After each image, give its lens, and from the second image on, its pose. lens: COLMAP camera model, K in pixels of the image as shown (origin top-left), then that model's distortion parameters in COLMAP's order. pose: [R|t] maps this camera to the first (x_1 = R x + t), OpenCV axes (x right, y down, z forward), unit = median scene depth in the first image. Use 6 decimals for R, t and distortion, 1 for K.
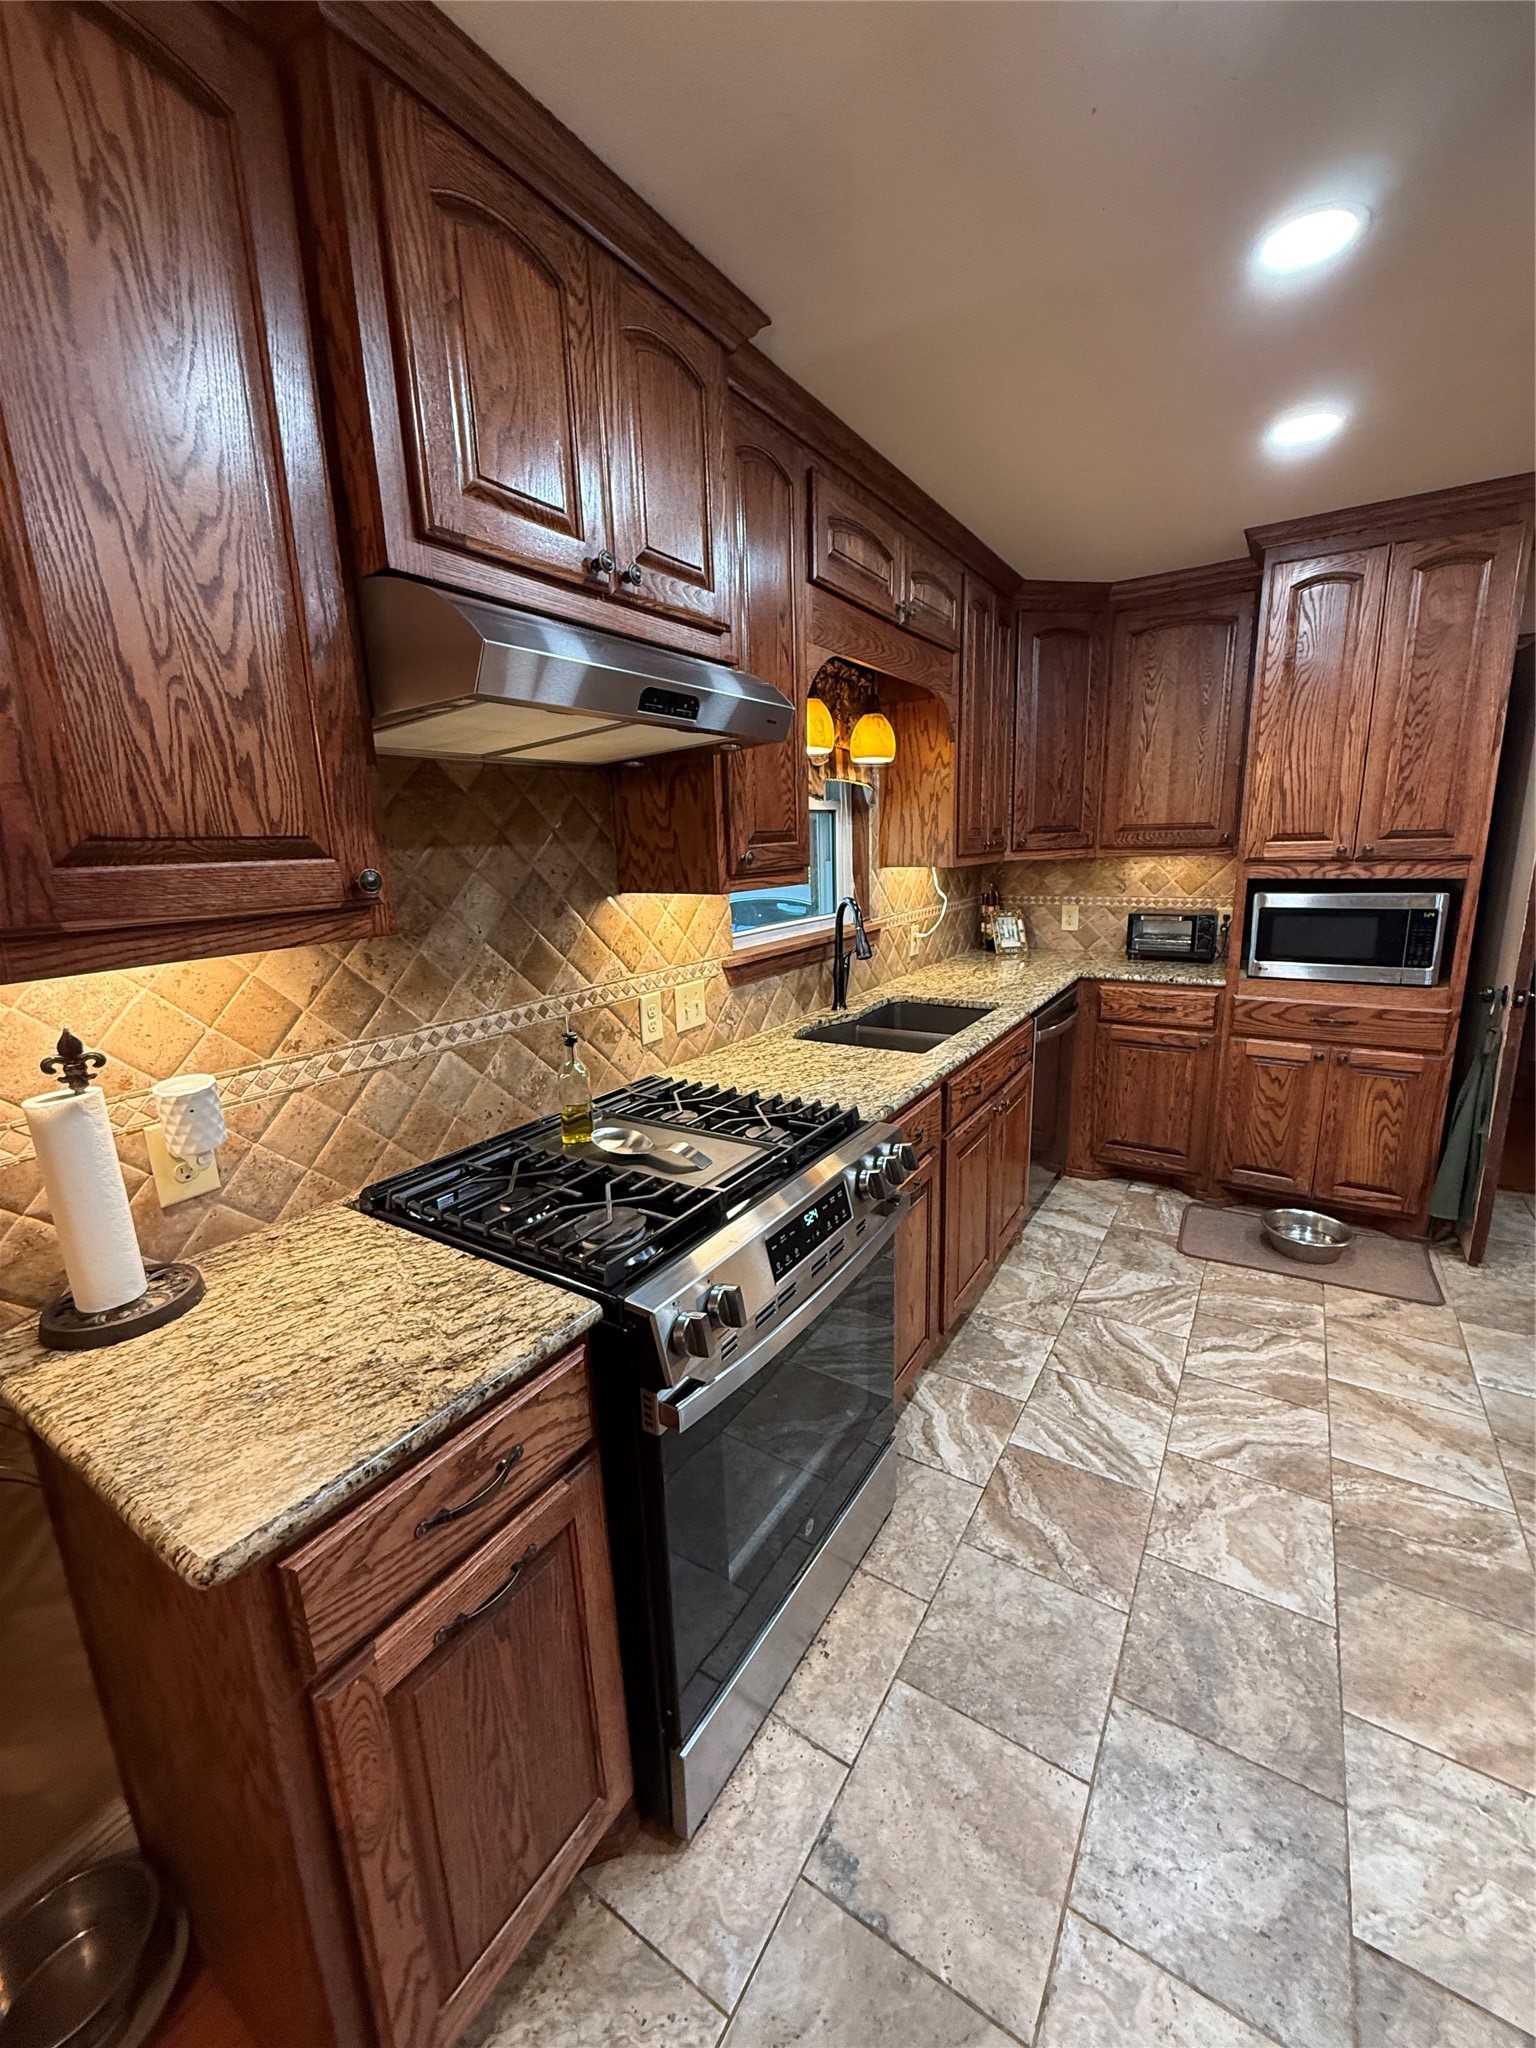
lens RADIAL K [[812.7, 0, 775.6], [0, 812.7, 1015.9], [0, 0, 1]] dist [0.001018, -0.000524]
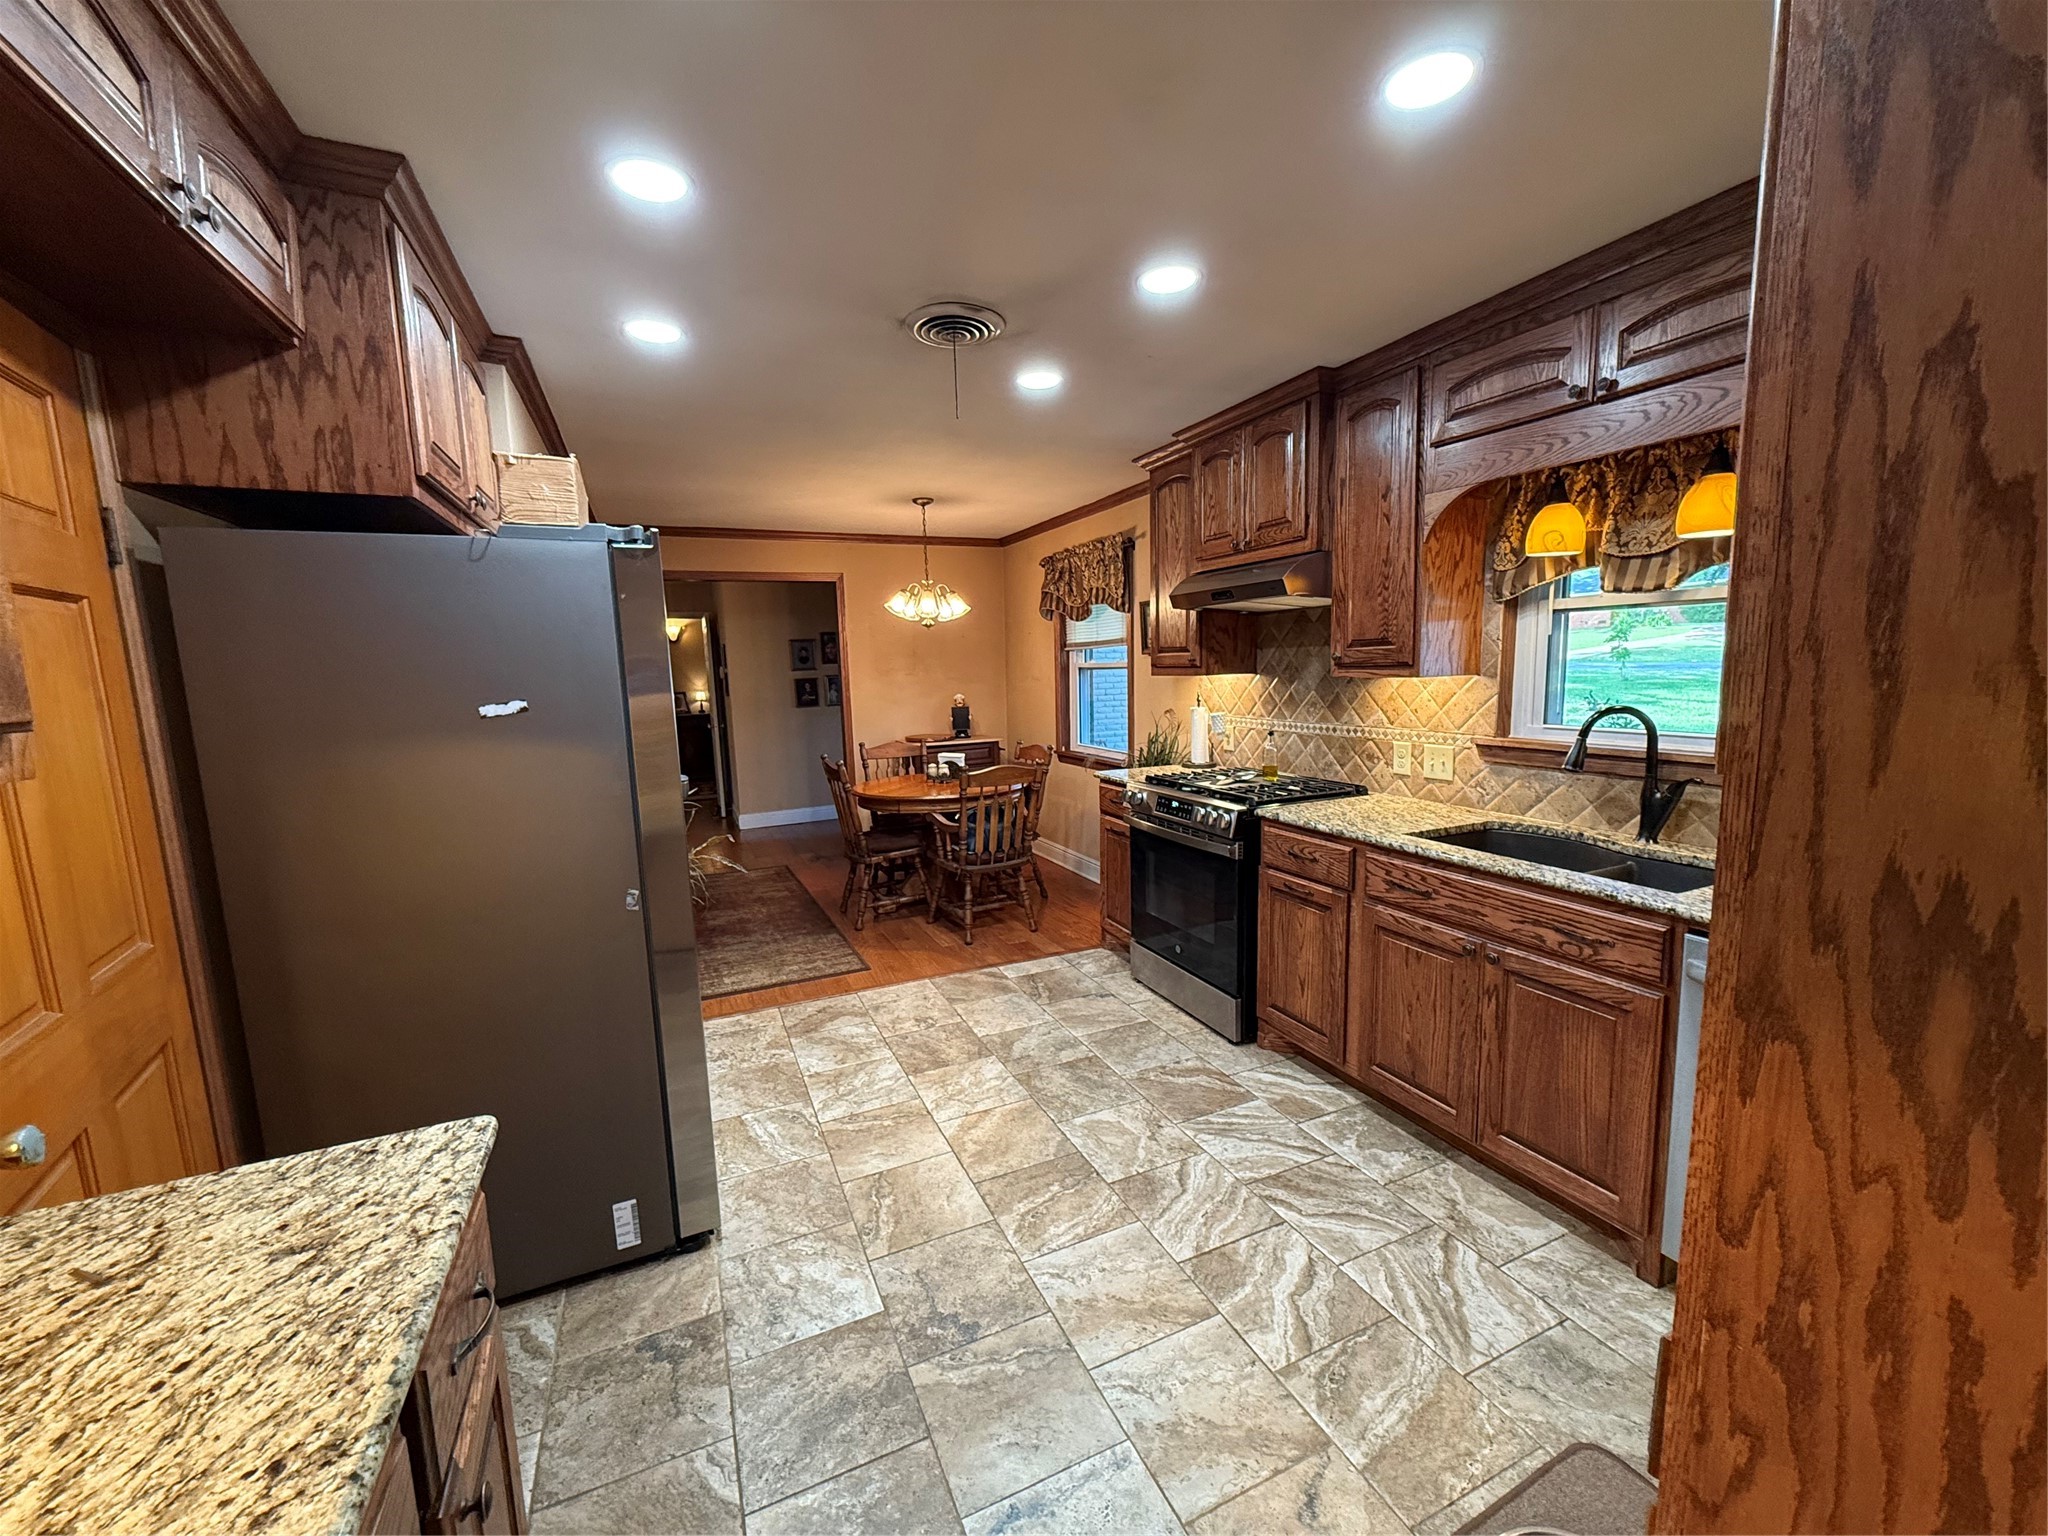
lens RADIAL K [[812.7, 0, 1032.7], [0, 812.7, 766.0], [0, 0, 1]] dist [0.001018, -0.000524]
pose [[-0.544054, 0.153575, -0.824875, 1.509580], [-0.137698, 0.953435, 0.268330, -0.302514], [0.827674, 0.259570, -0.497574, 1.218261]]
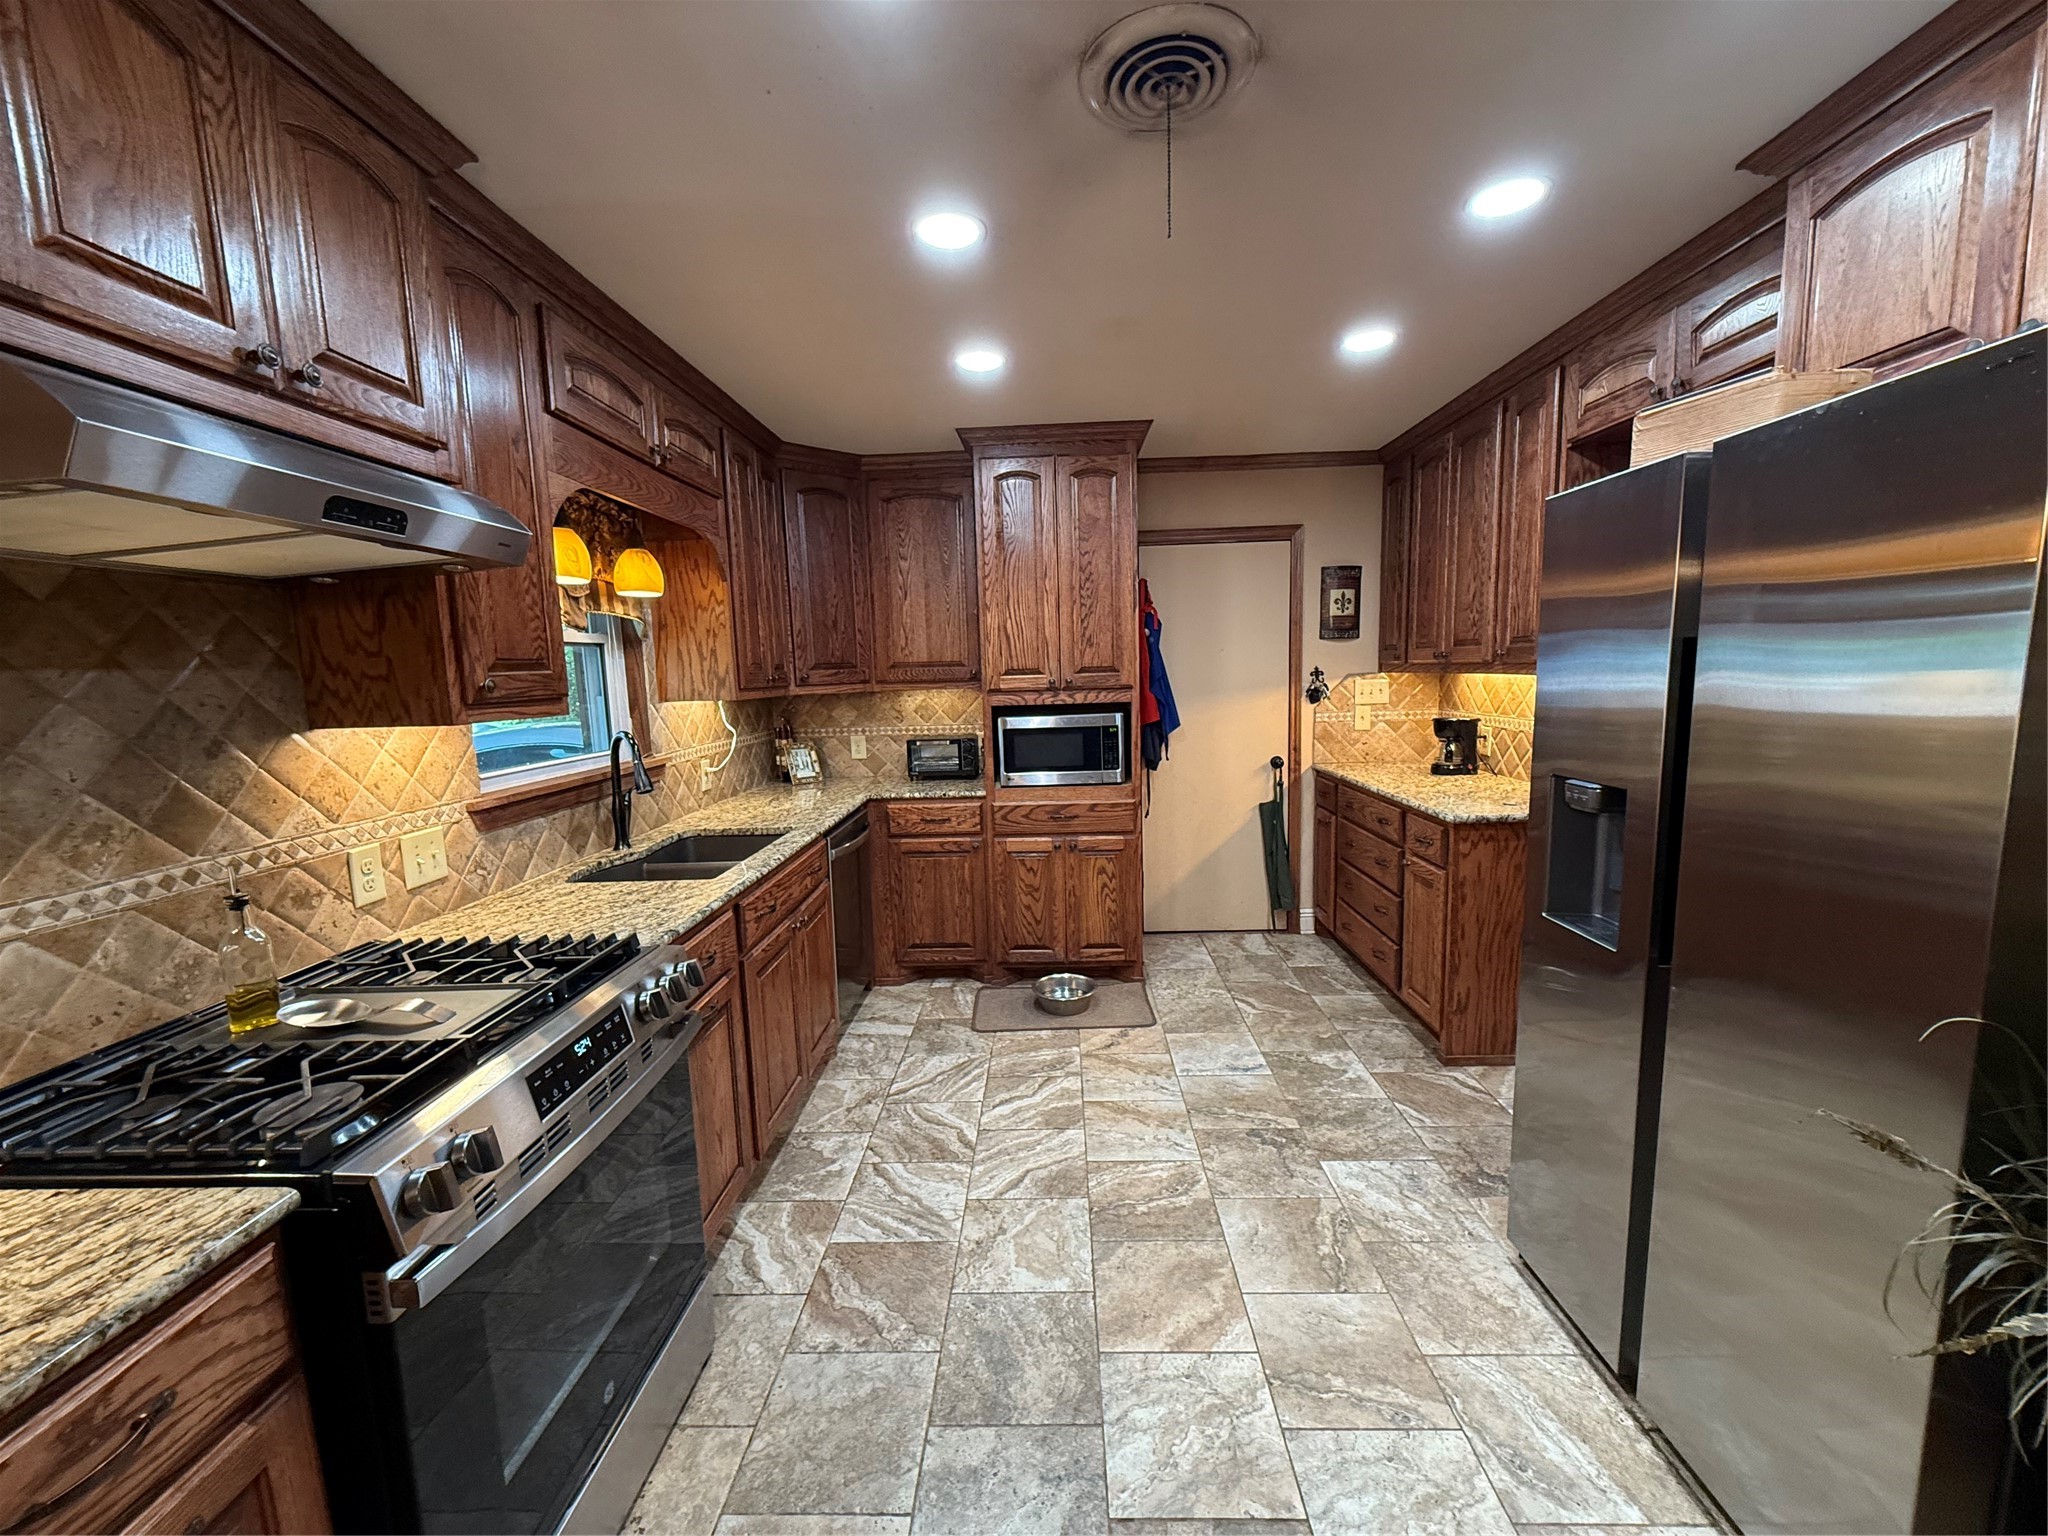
lens RADIAL K [[812.7, 0, 1030.6], [0, 812.7, 774.1], [0, 0, 1]] dist [0.001018, -0.000524]
pose [[0.862313, -0.060955, 0.502693, 0.024241], [0.112334, 0.991020, -0.072528, 0.038712], [-0.493757, 0.119012, 0.861417, -0.086731]]
